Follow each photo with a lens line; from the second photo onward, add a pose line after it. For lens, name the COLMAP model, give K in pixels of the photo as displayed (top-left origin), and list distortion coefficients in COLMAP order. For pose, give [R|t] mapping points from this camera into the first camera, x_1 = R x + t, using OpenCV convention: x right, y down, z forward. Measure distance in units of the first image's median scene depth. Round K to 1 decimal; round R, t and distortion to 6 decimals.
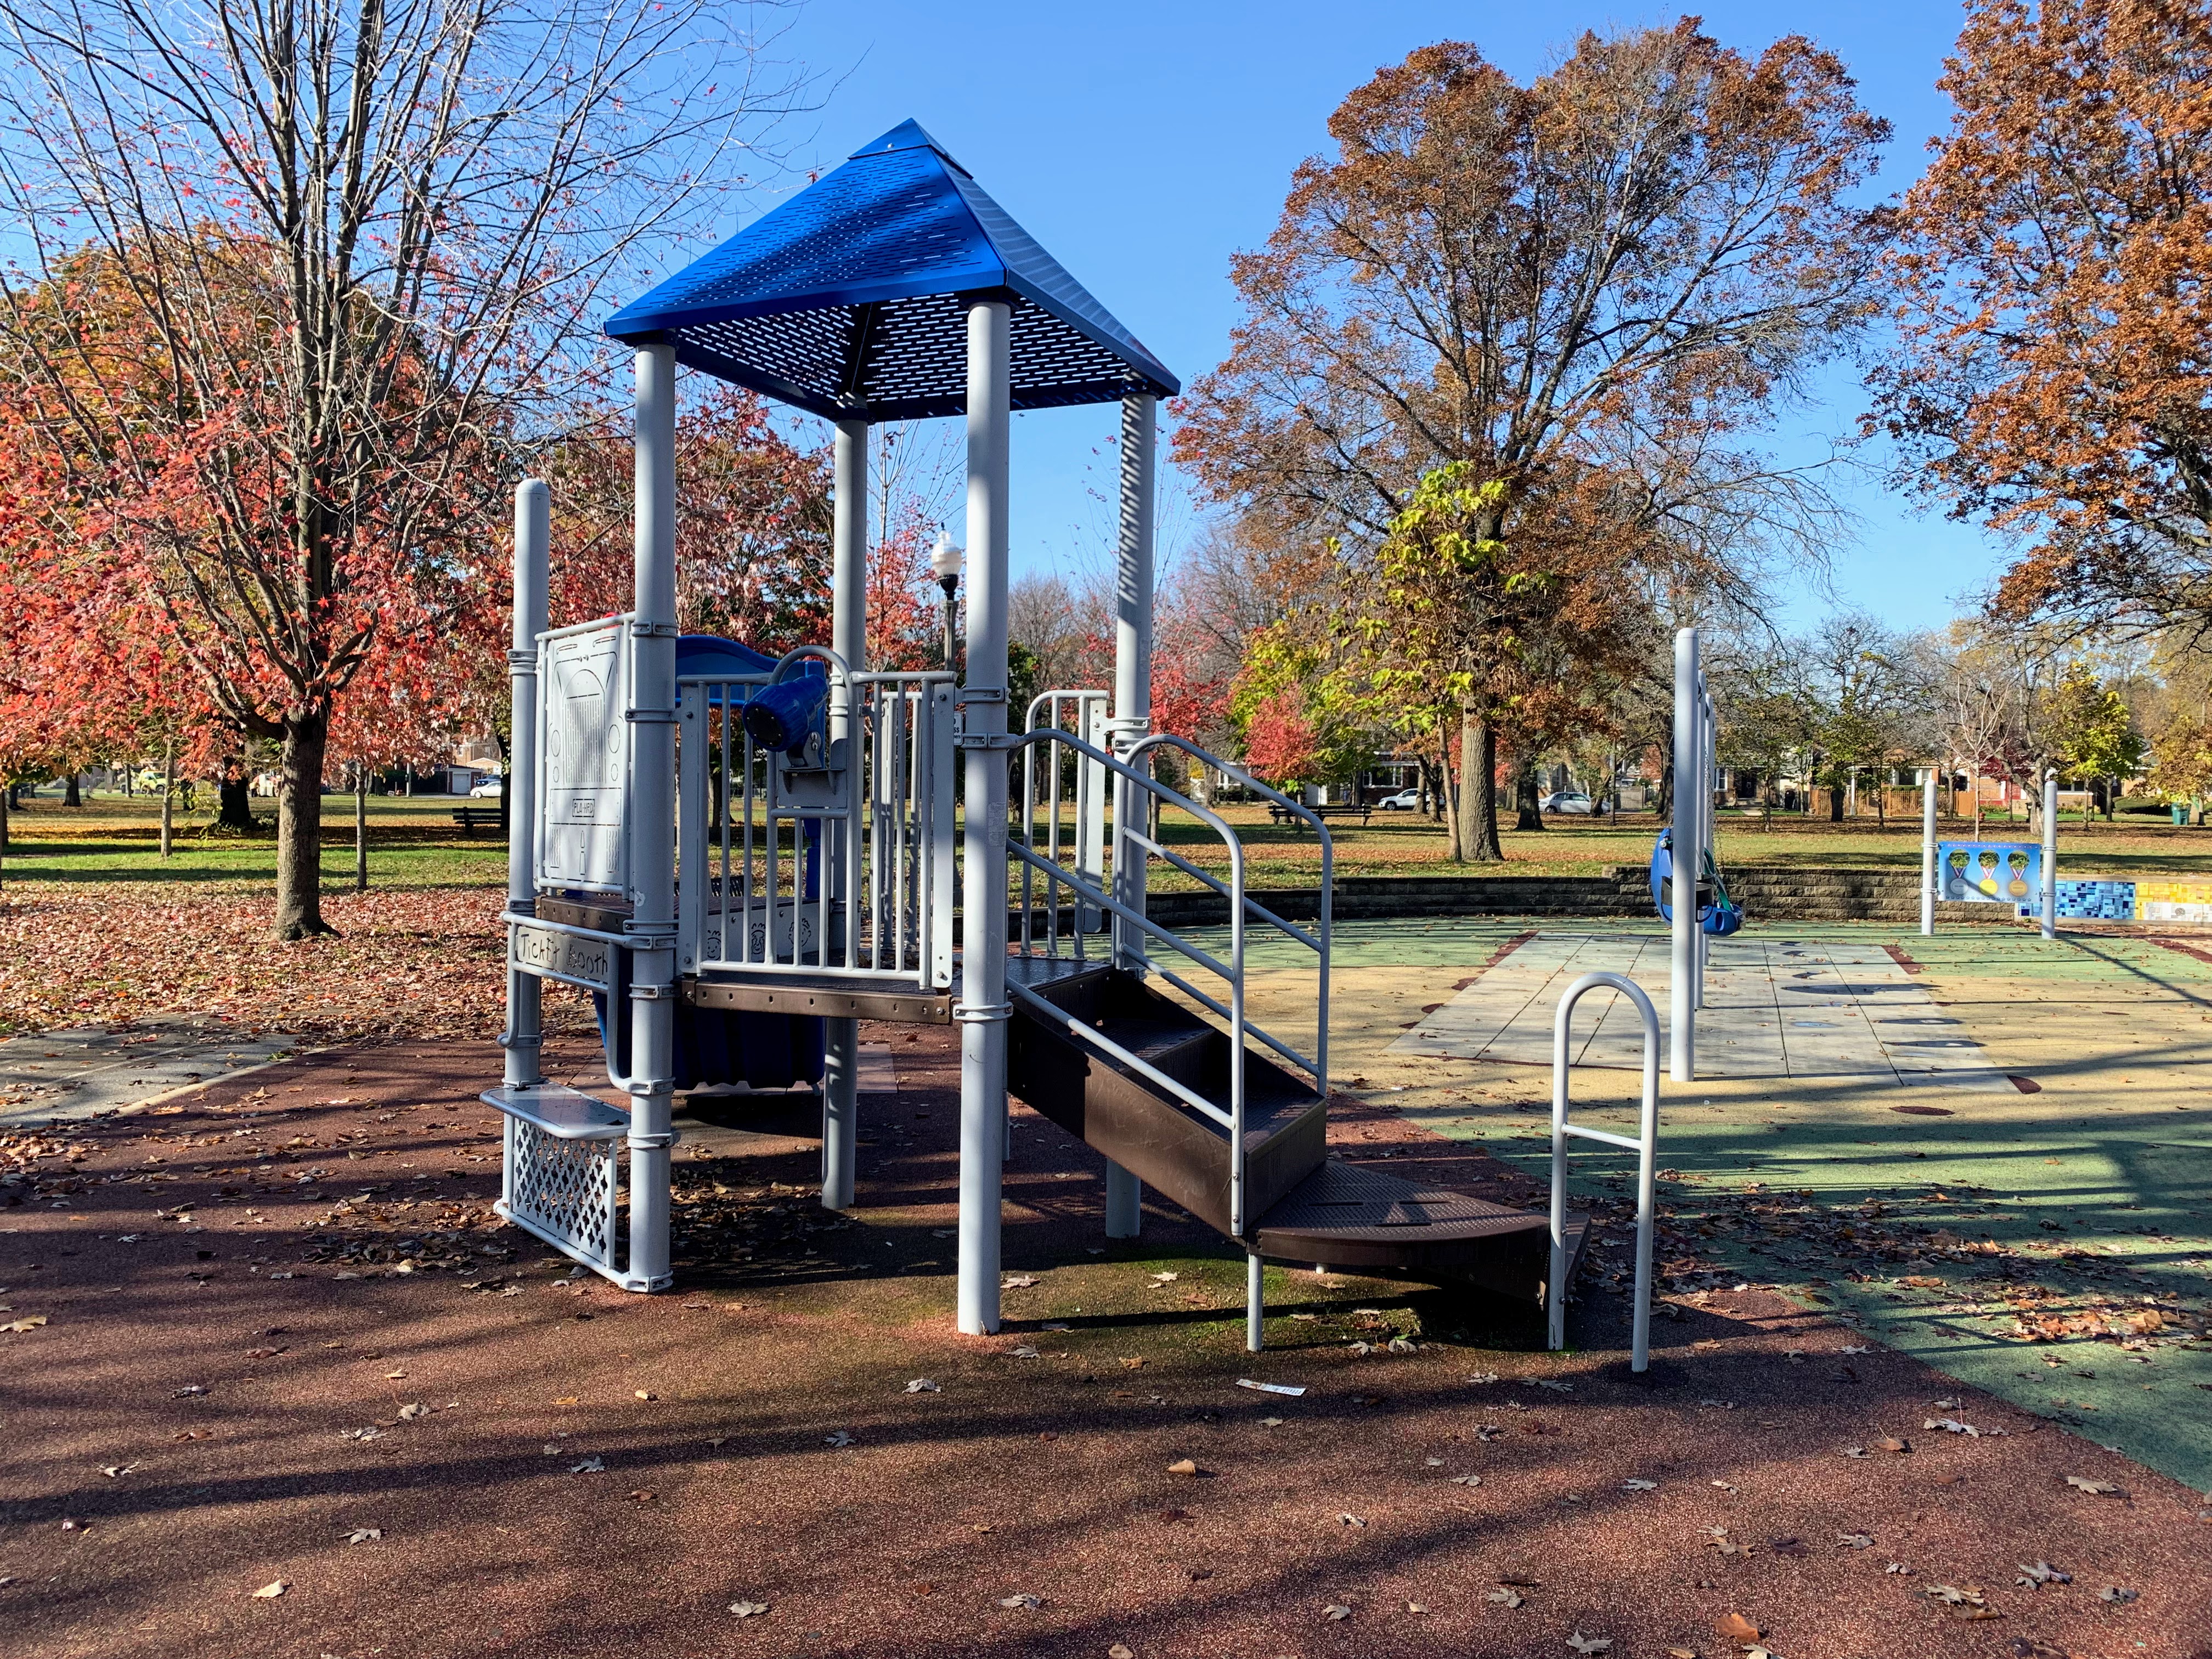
lens RADIAL K [[1698.0, 0, 1106.0], [0, 1698.0, 817.0], [0, 0, 1]] dist [0.037342, -0.038605]
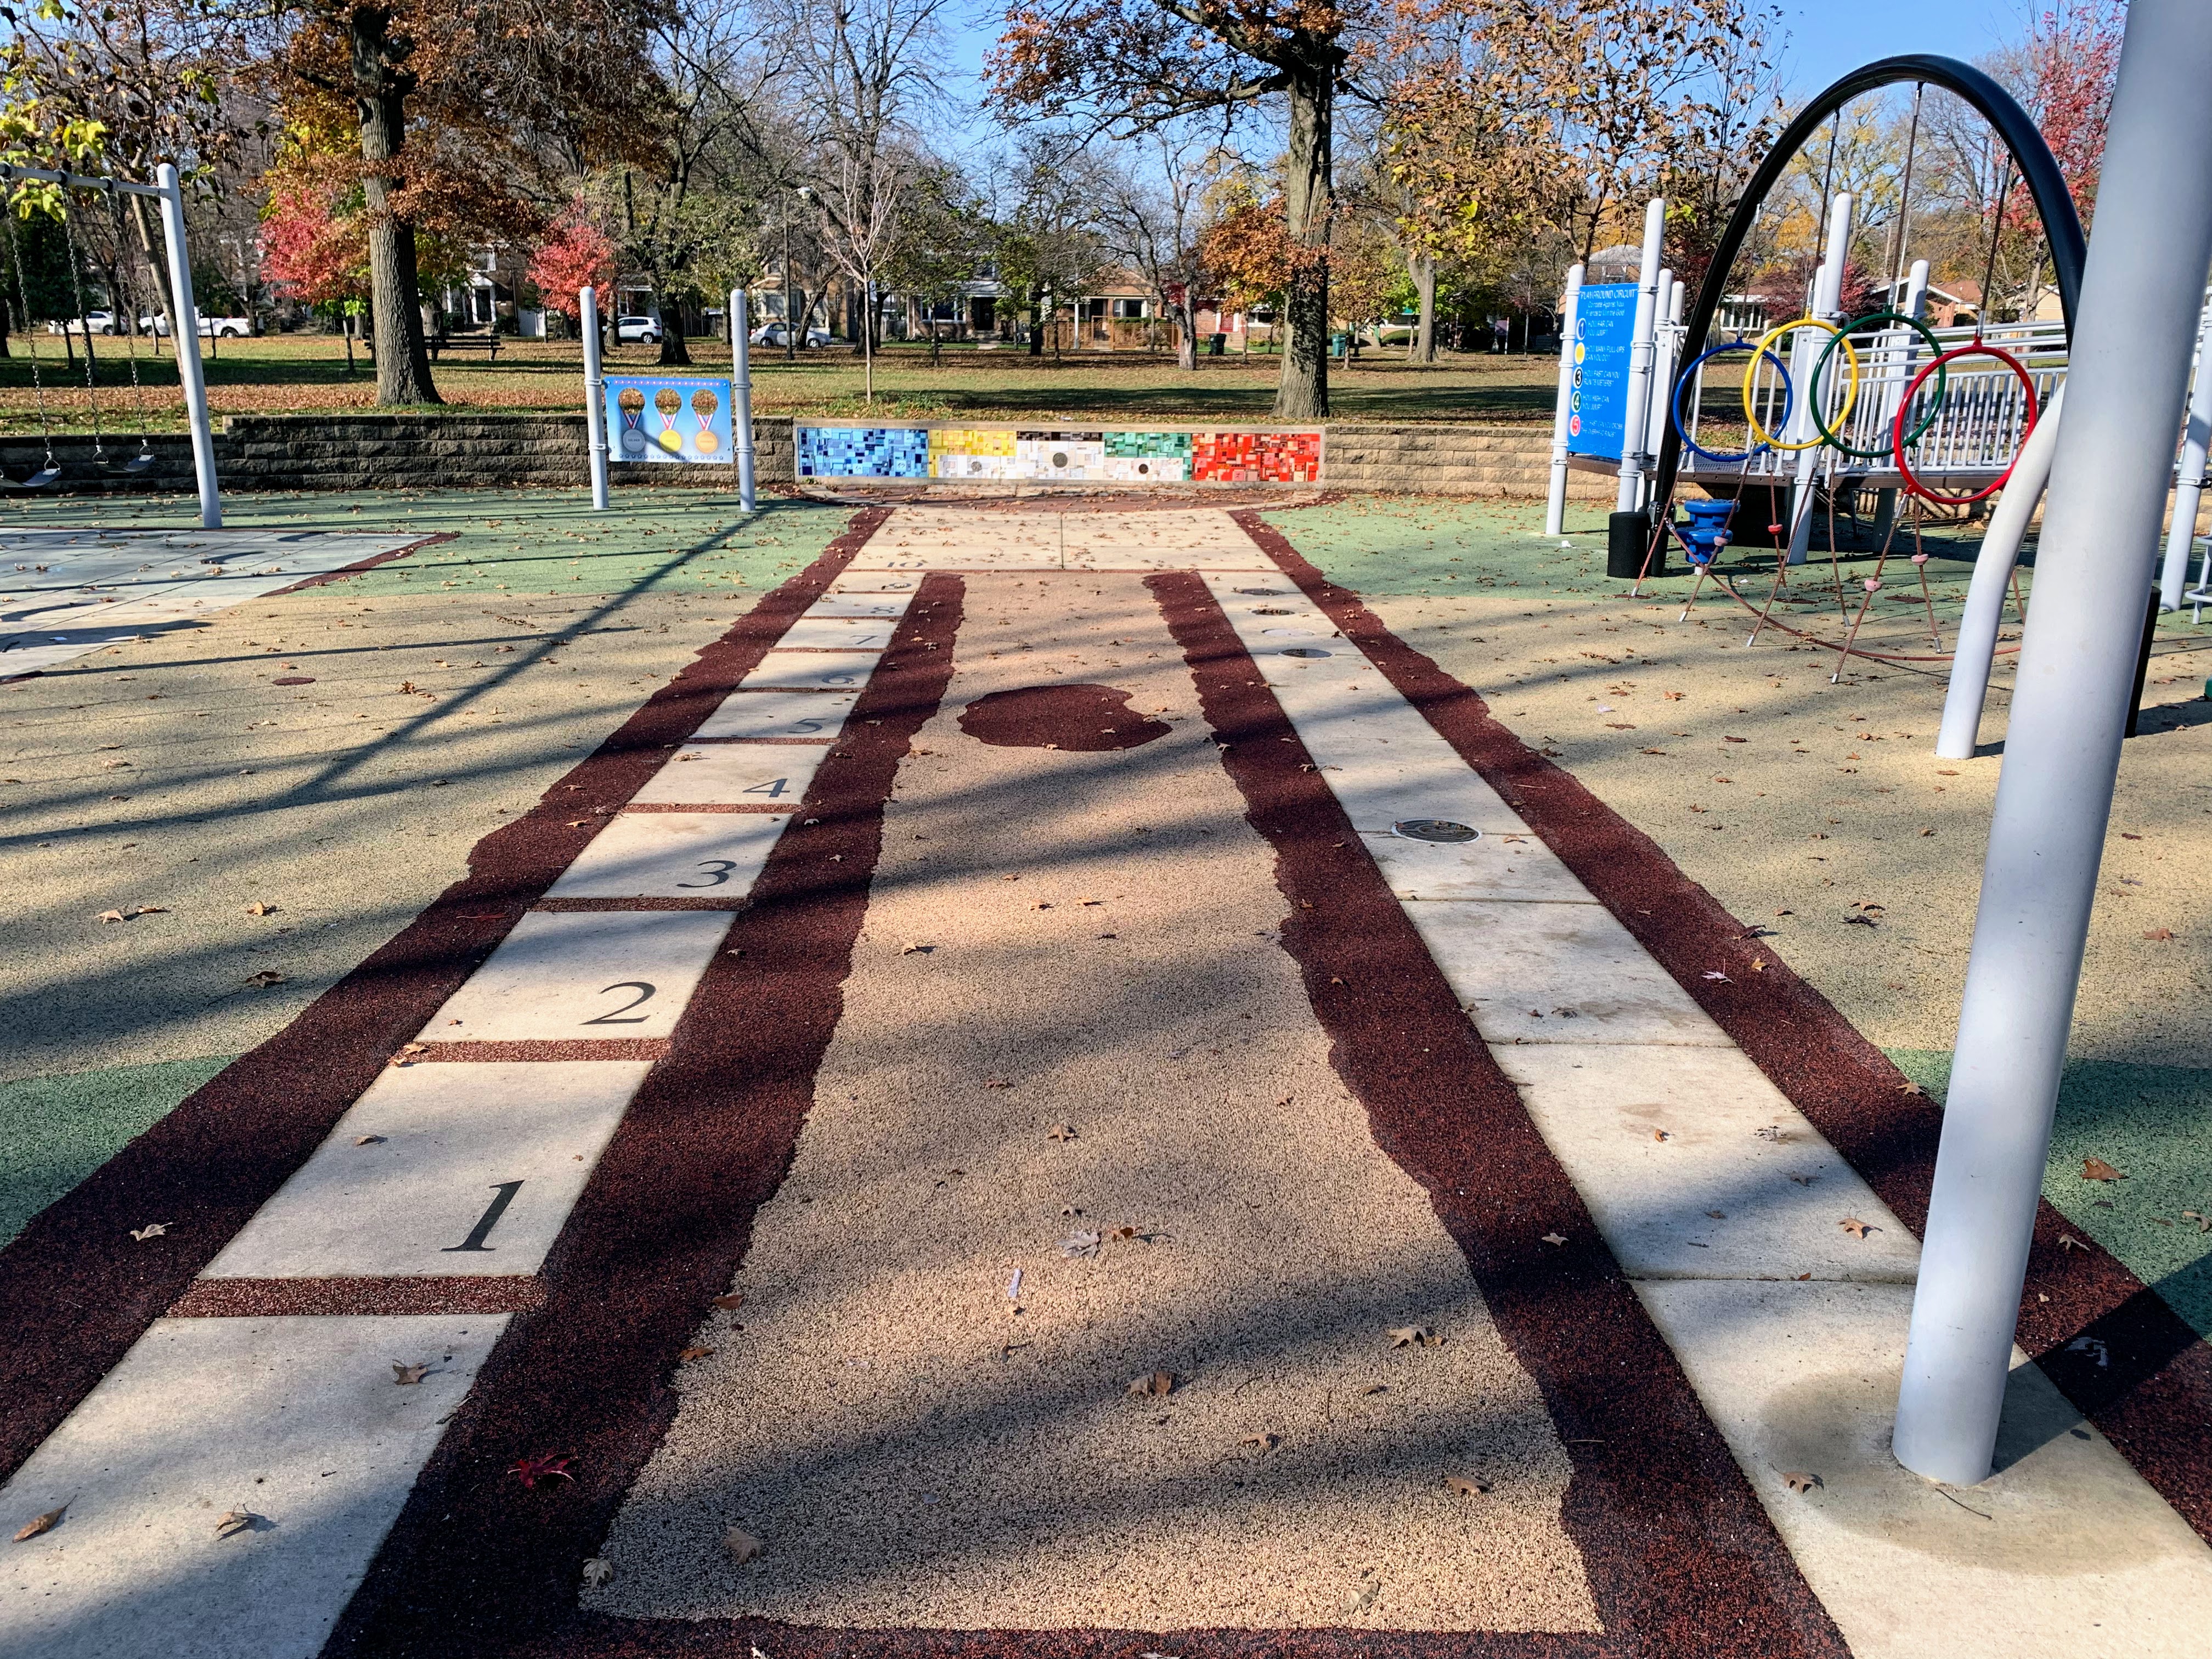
lens RADIAL K [[1698.0, 0, 1097.2], [0, 1698.0, 807.9], [0, 0, 1]] dist [0.037342, -0.038605]
pose [[0.931087, -0.096921, 0.351687, 0.228027], [0.002725, 0.965881, 0.258973, 0.002121], [-0.364788, -0.240168, 0.899583, 0.130917]]
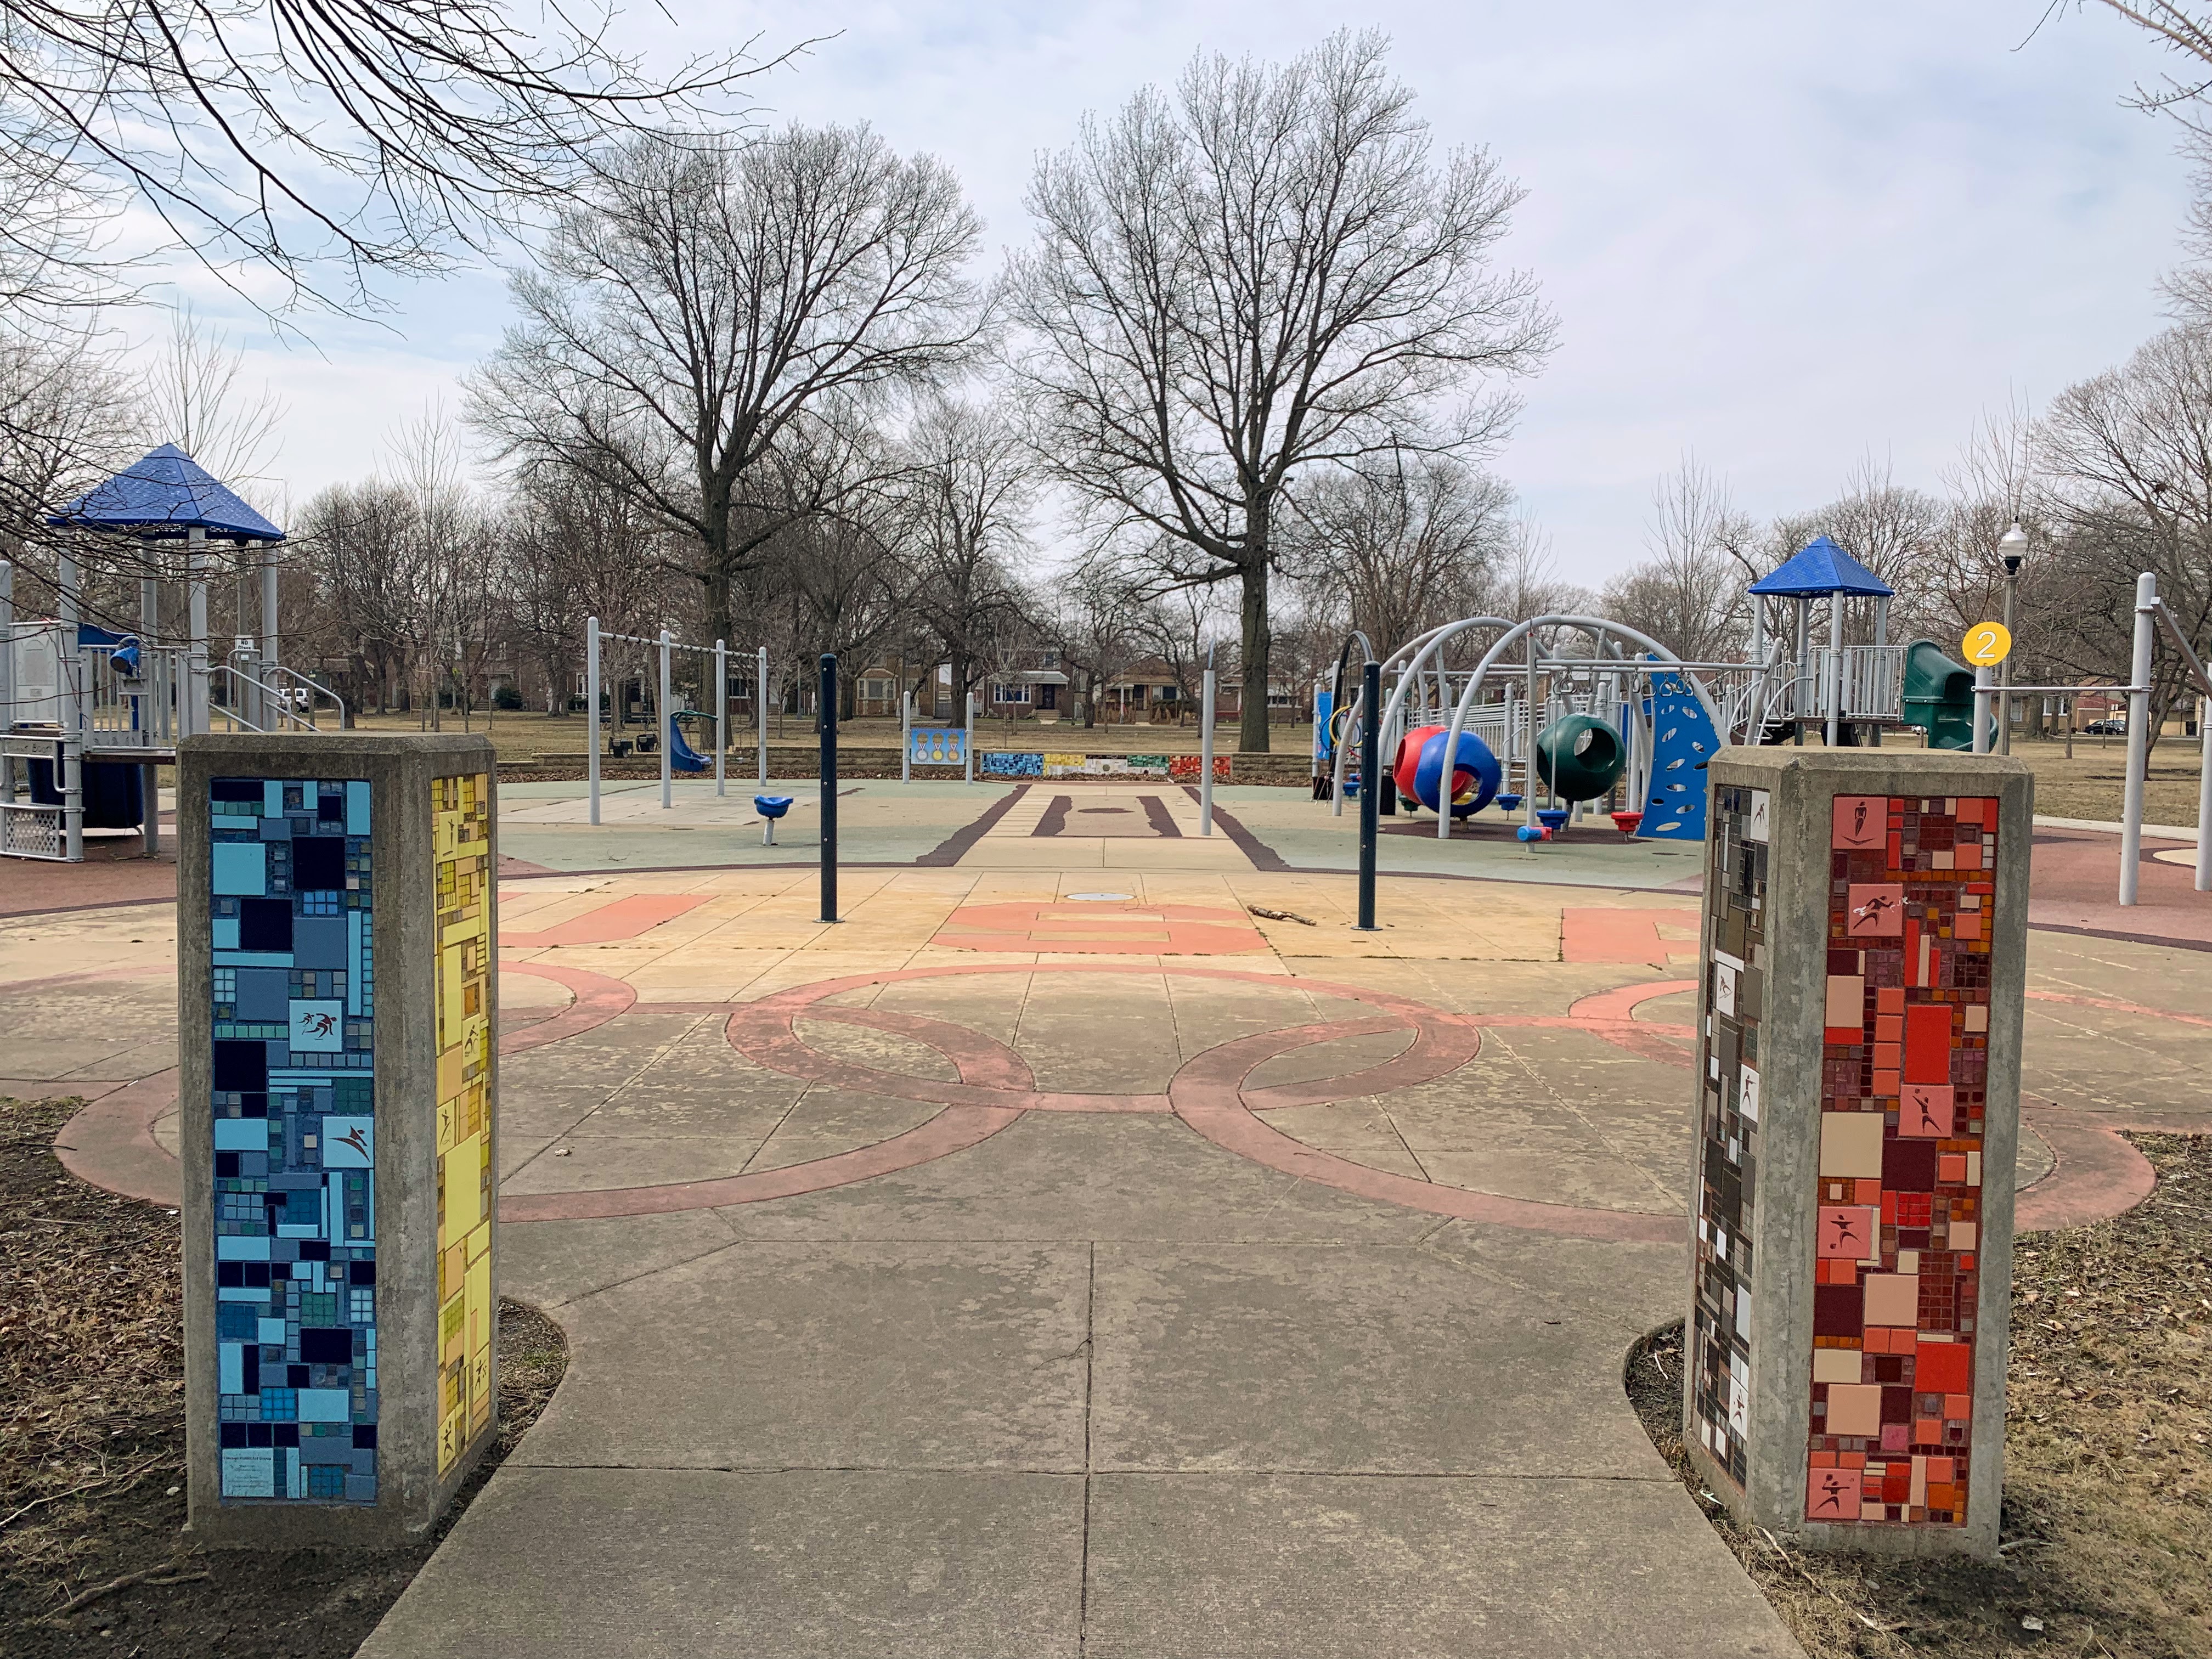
lens RADIAL K [[1698.0, 0, 1111.7], [0, 1698.0, 822.3], [0, 0, 1]] dist [0.037342, -0.038605]
pose [[0.938010, -0.019315, 0.346069, 0.053912], [0.000669, 0.998545, 0.053918, 0.009143], [-0.346607, -0.050344, 0.936658, -0.345403]]
